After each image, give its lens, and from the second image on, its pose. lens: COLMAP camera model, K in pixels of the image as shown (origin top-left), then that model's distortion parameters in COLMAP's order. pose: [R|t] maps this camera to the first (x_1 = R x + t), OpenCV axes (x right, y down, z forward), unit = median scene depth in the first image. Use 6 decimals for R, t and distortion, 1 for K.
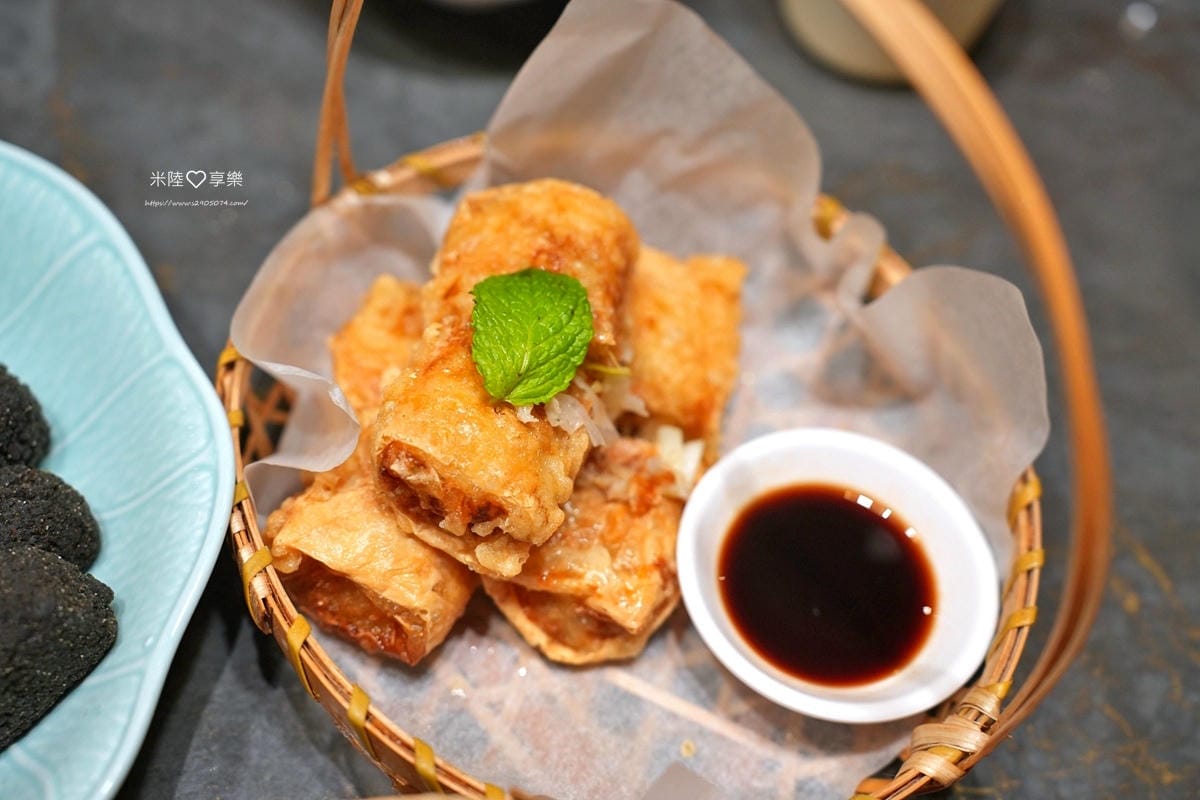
lens RADIAL K [[1561.2, 0, 596.5], [0, 1561.2, 384.6], [0, 0, 1]] dist [0.205418, -0.006240]
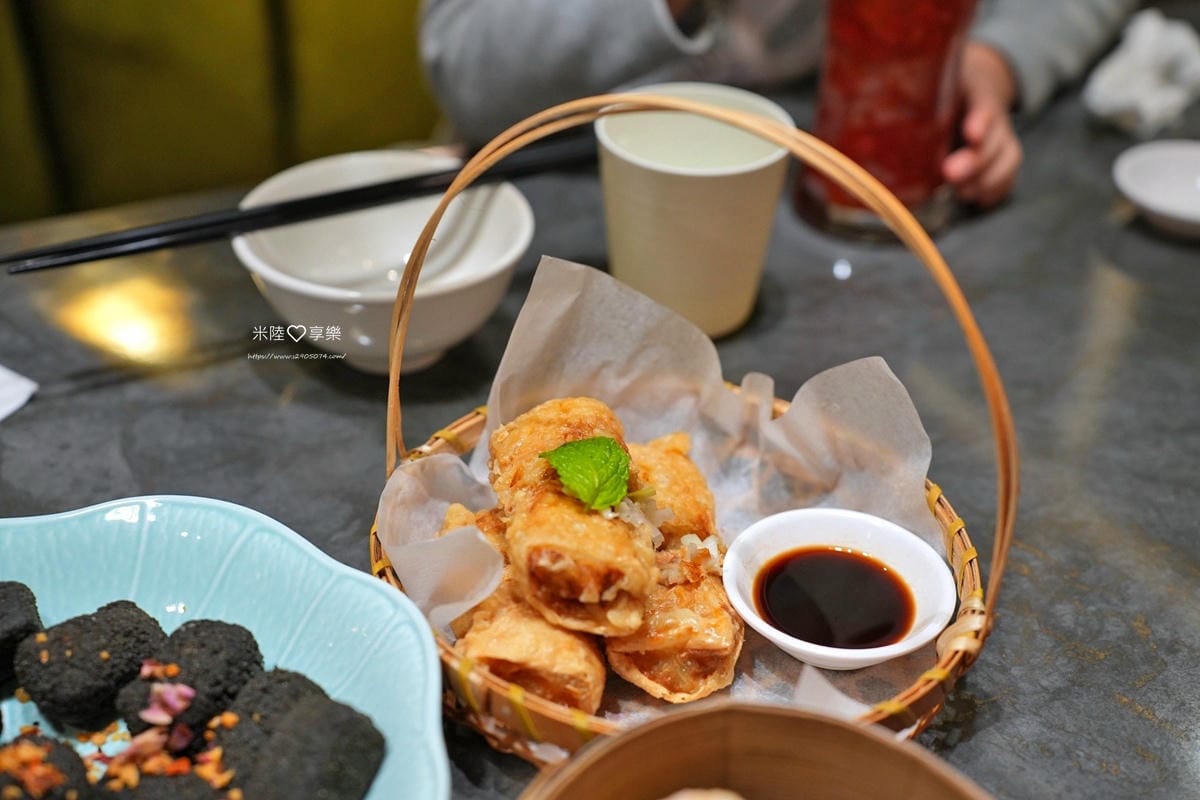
lens RADIAL K [[1561.2, 0, 596.5], [0, 1561.2, 384.6], [0, 0, 1]] dist [0.205418, -0.006240]
pose [[0.932416, -0.269241, 0.241058, -0.346378], [0.339282, 0.881887, -0.327357, 0.356207], [-0.124448, 0.387020, 0.913635, -0.330876]]
